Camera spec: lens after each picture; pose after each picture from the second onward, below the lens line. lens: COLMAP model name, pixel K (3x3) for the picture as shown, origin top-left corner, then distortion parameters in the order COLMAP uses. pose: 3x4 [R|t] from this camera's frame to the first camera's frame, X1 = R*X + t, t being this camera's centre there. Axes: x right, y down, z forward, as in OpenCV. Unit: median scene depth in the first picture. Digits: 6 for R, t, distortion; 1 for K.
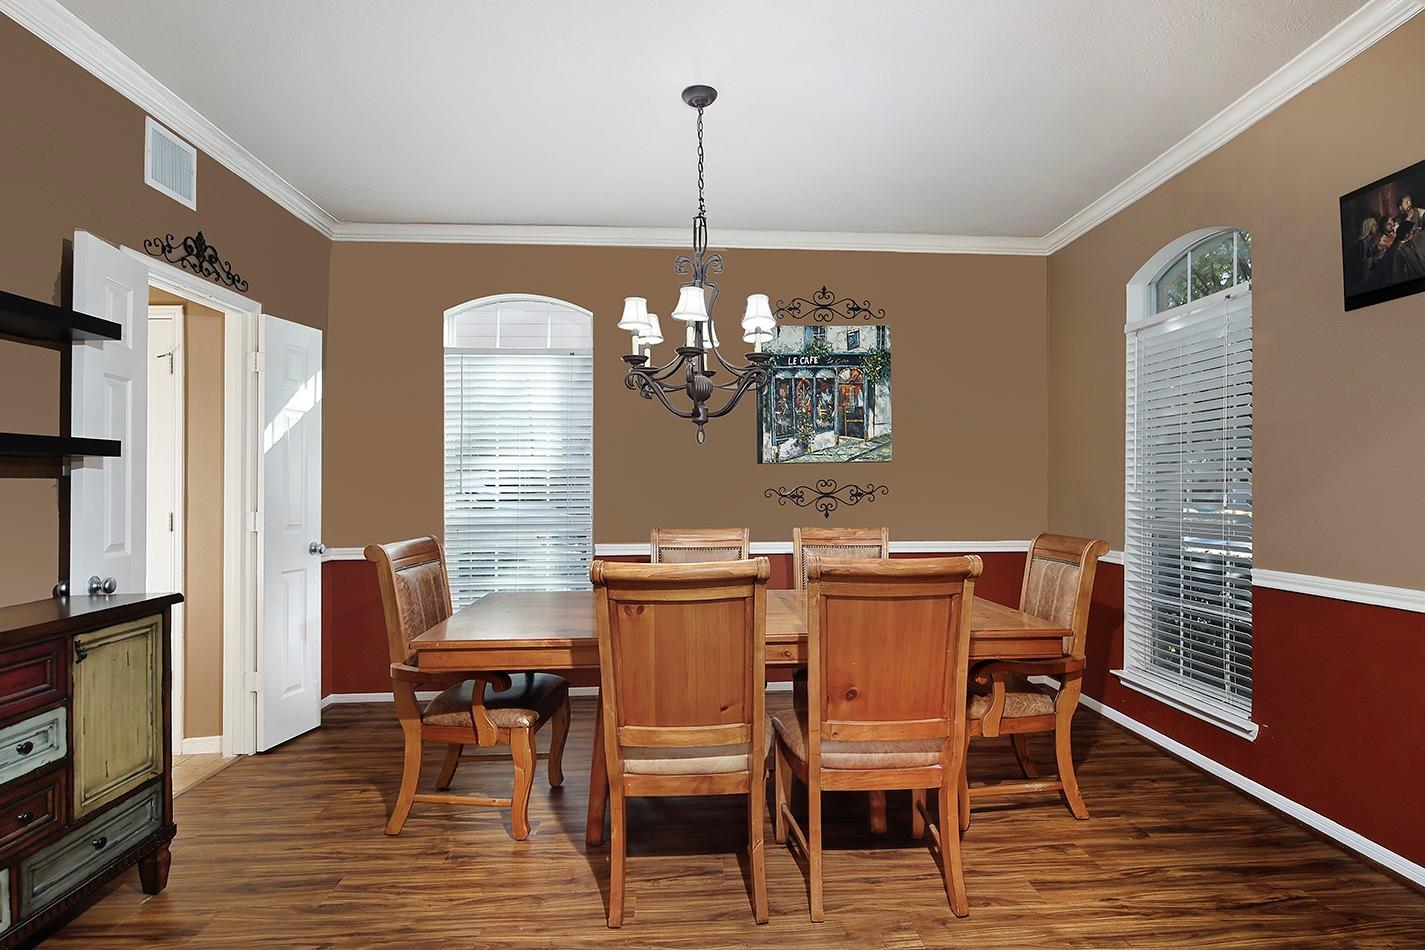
lens RADIAL K [[730.1, 0, 717.7], [0, 730.1, 476.4], [0, 0, 1]] dist [-0.017509, 0.000608]
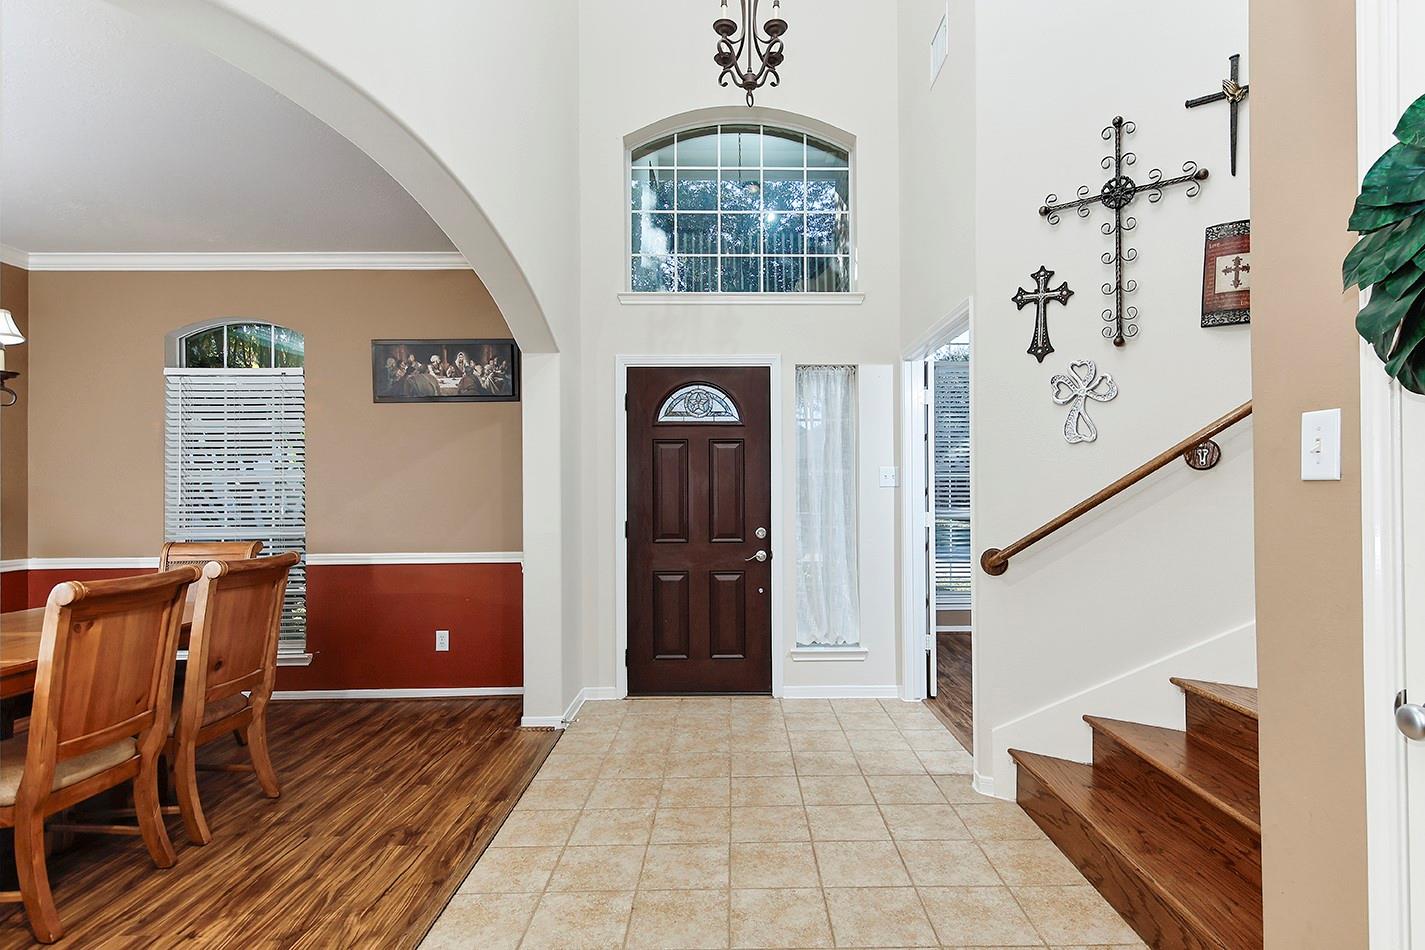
lens RADIAL K [[730.1, 0, 716.5], [0, 730.1, 482.9], [0, 0, 1]] dist [-0.017509, 0.000608]
pose [[0.086485, 0.010193, 0.996201, -0.945585], [-0.006360, 0.999933, -0.009679, -0.020857], [-0.996233, -0.005498, 0.086544, -0.013472]]
